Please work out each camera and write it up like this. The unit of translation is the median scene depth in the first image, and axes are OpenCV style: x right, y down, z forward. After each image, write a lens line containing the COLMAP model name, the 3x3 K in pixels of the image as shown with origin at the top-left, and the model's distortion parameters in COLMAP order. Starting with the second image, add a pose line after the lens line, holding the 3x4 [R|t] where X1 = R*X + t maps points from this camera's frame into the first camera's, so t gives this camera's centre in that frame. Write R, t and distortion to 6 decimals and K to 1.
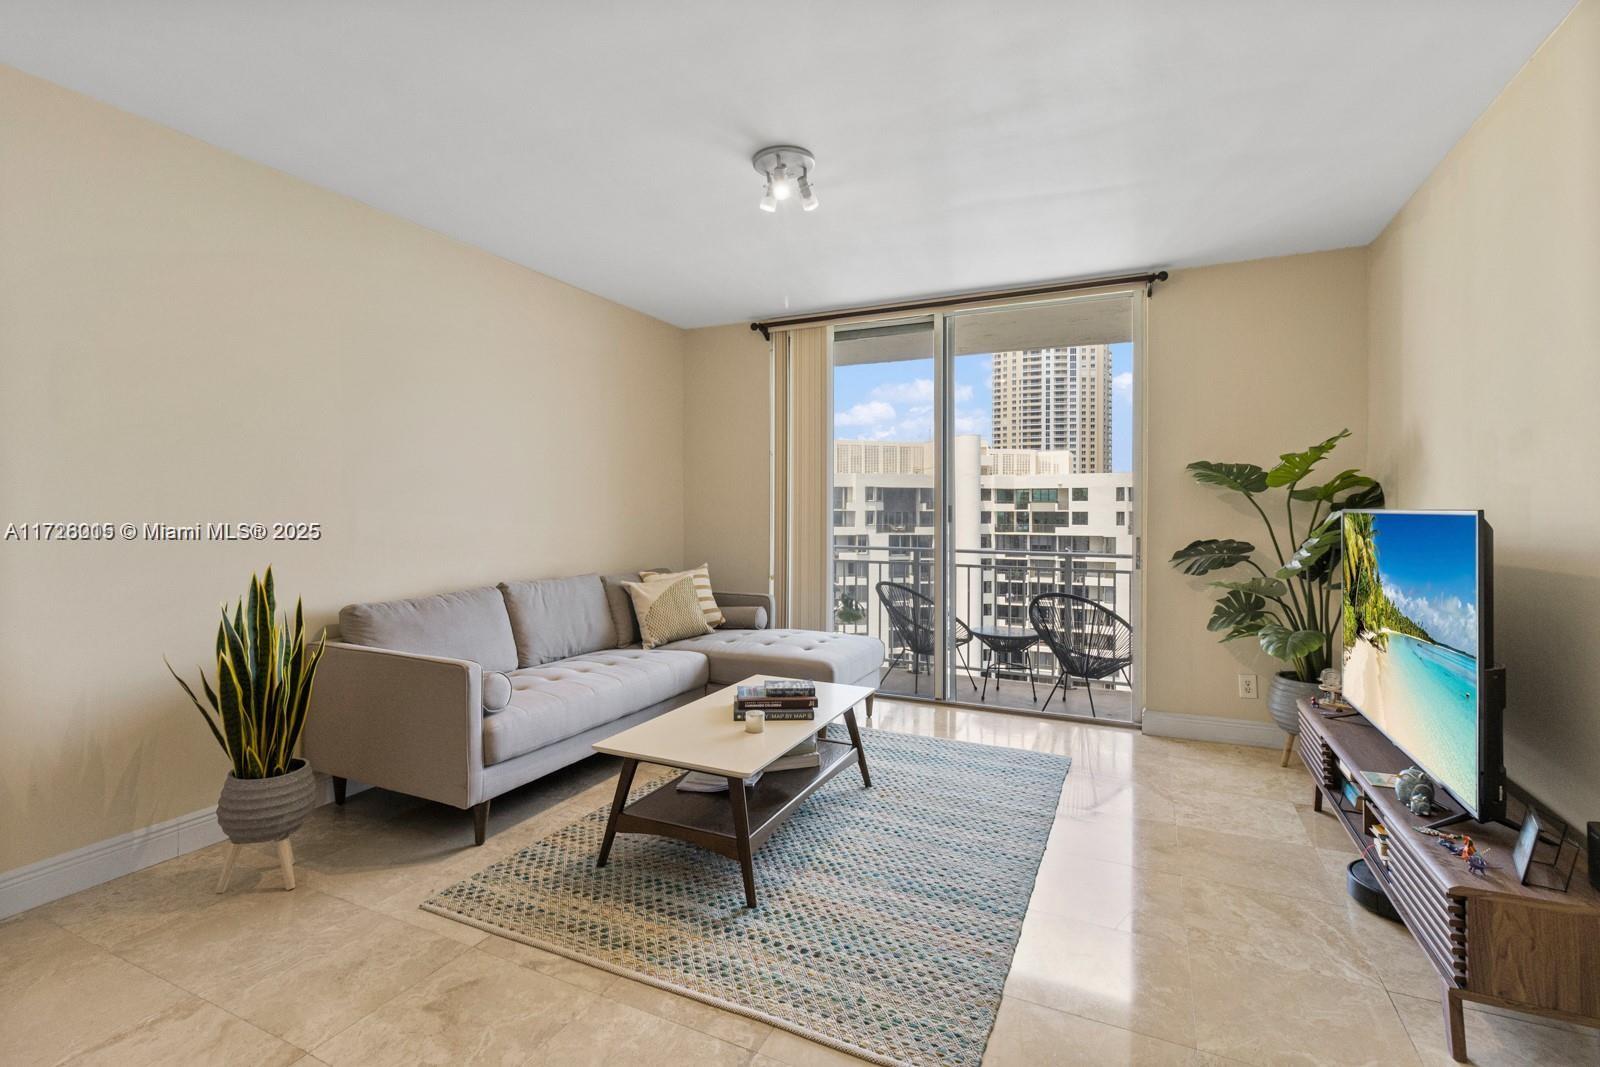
lens RADIAL K [[742.8, 0, 784.0], [0, 742.8, 503.5], [0, 0, 1]] dist [0.000693, -0.000140]
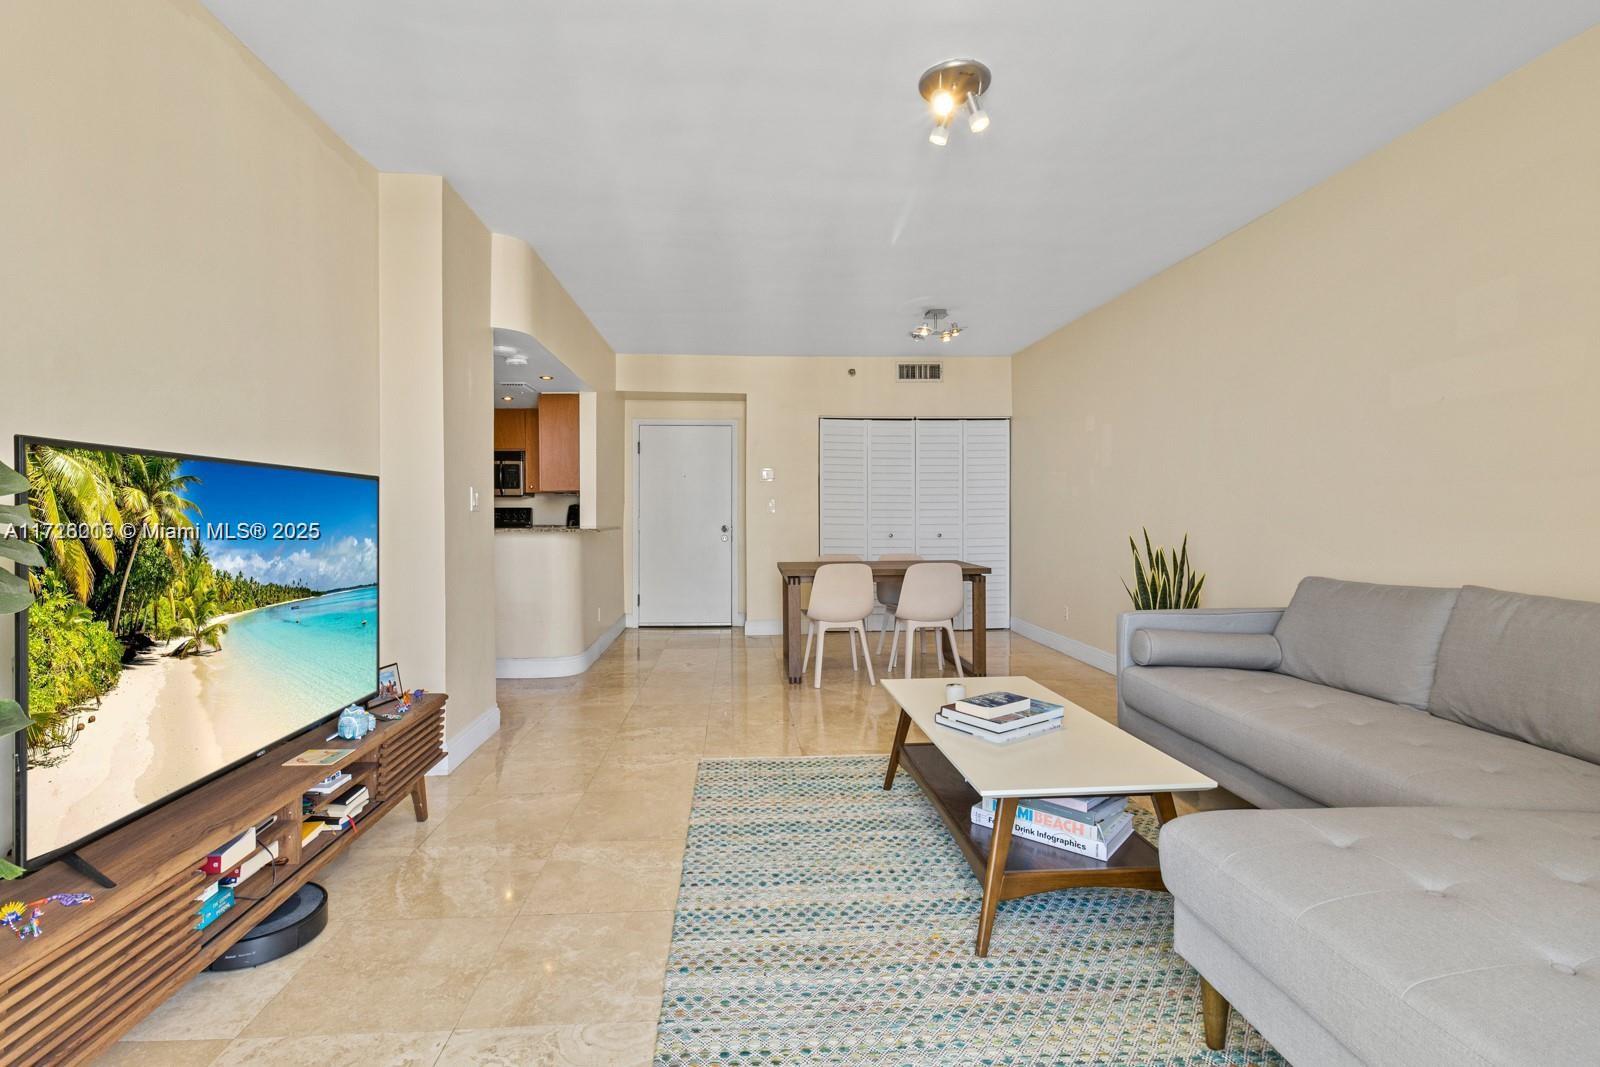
lens RADIAL K [[742.8, 0, 797.4], [0, 742.8, 508.7], [0, 0, 1]] dist [0.000693, -0.000140]
pose [[-0.864406, -0.008849, -0.502717, 0.477488], [0.003626, 0.999709, -0.023831, 0.057790], [0.502782, -0.022423, -0.864122, 1.319608]]
